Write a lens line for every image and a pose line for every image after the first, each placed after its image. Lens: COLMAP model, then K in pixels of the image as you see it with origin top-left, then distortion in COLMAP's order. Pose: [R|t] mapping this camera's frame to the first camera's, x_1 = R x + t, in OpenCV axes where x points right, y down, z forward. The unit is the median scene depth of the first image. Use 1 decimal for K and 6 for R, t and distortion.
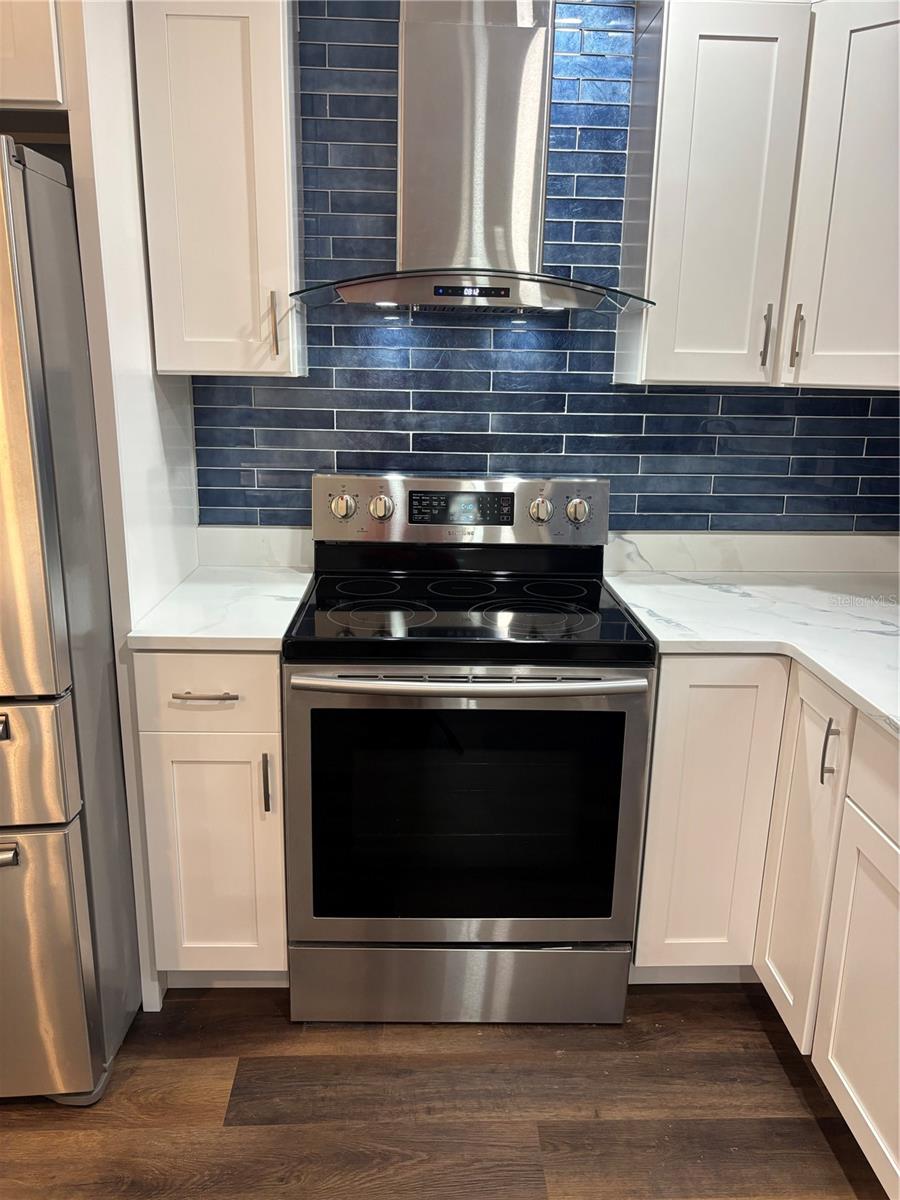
lens RADIAL K [[908.2, 0, 450.6], [0, 908.2, 605.9], [0, 0, 1]] dist [0.074260, -0.098534]
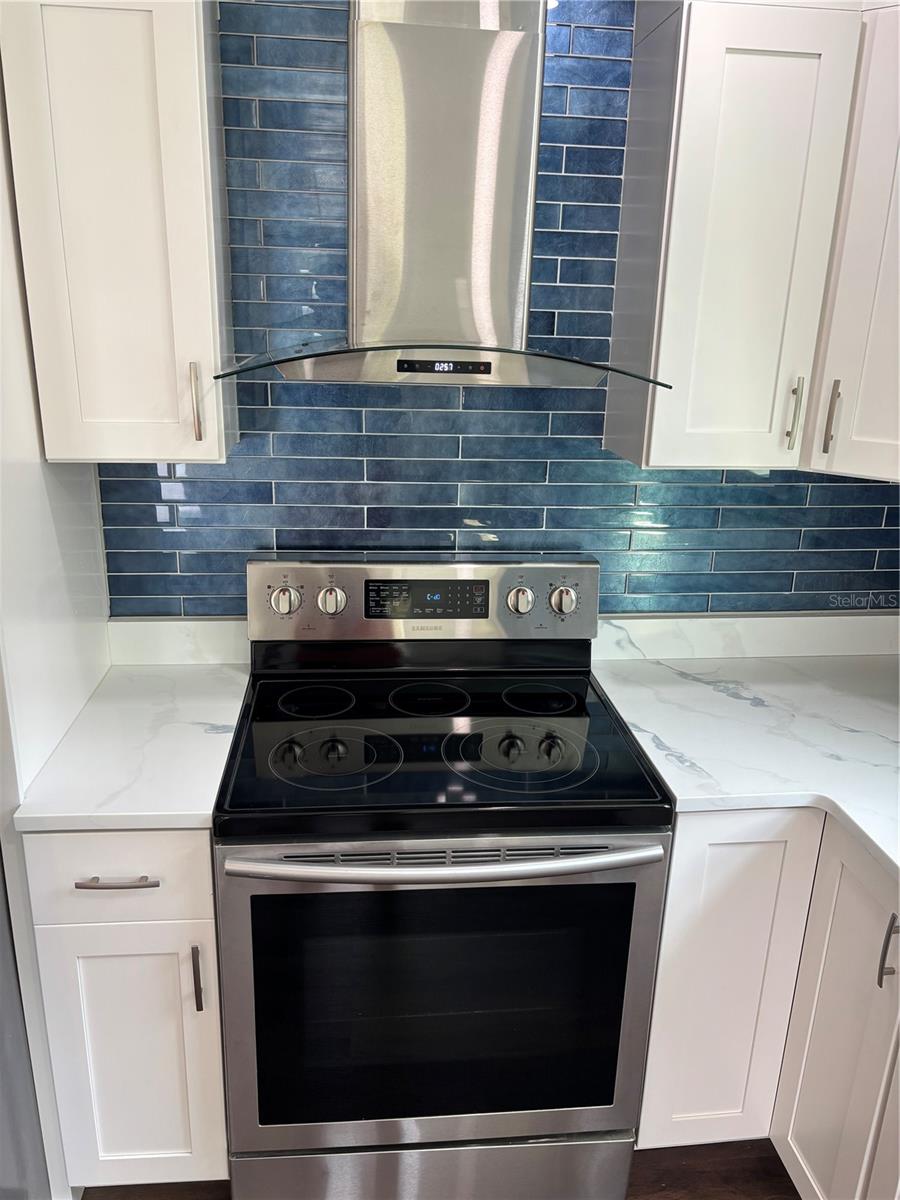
lens RADIAL K [[908.2, 0, 450.6], [0, 908.2, 605.9], [0, 0, 1]] dist [0.074260, -0.098534]
pose [[0.997763, -0.013045, 0.065563, -0.023600], [0.009533, 0.998517, 0.053597, -0.158074], [-0.066164, -0.052852, 0.996408, 0.169299]]
